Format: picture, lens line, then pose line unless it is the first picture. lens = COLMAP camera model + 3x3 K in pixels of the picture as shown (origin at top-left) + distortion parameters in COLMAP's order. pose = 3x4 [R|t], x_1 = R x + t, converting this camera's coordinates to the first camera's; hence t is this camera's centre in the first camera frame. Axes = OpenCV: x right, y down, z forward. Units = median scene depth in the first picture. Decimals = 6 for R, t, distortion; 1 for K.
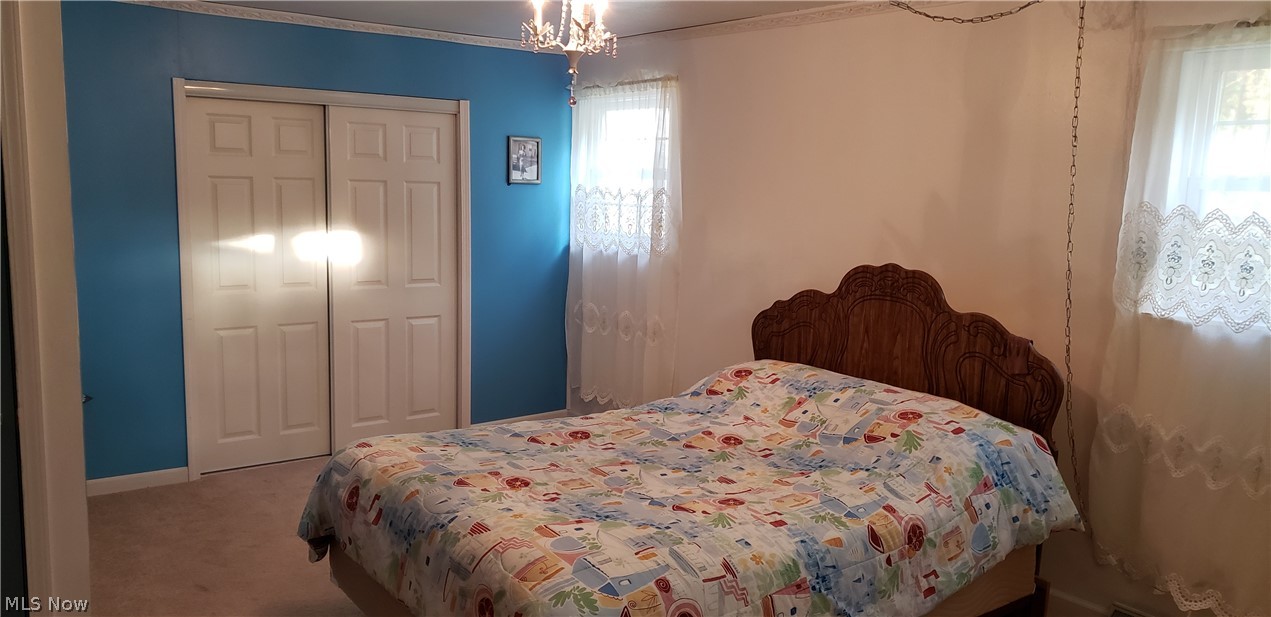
lens RADIAL K [[993.0, 0, 635.5], [0, 993.0, 308.5], [0, 0, 1]] dist [0.046149, 0.003334]
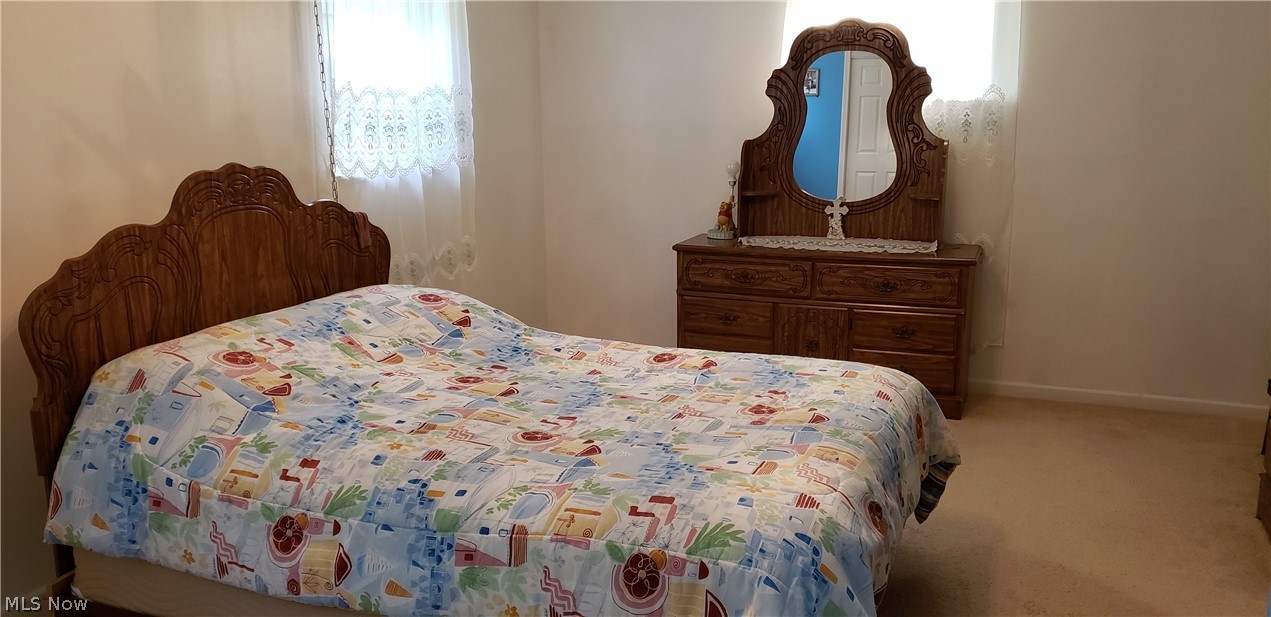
lens RADIAL K [[989.0, 0, 655.2], [0, 989.0, 317.3], [0, 0, 1]] dist [0.122639, -0.151461]
pose [[-0.543510, -0.206526, 0.813600, -0.698678], [0.091008, 0.949048, 0.301704, -0.163706], [-0.834455, 0.238024, -0.497021, 1.361155]]
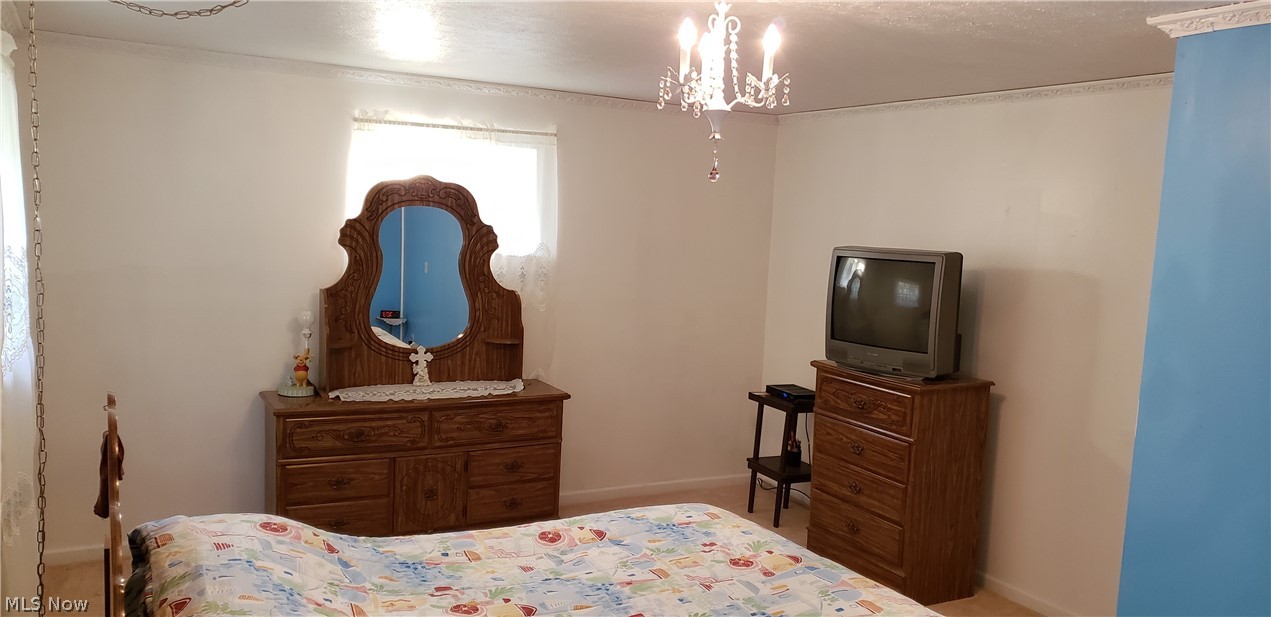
lens RADIAL K [[967.6, 0, 671.9], [0, 967.6, 323.9], [0, 0, 1]] dist [0.119262, -0.418104]
pose [[-0.989619, -0.089585, 0.112375, -0.124413], [-0.061130, 0.970071, 0.235003, -0.267793], [-0.130065, 0.225694, -0.965477, 1.743182]]
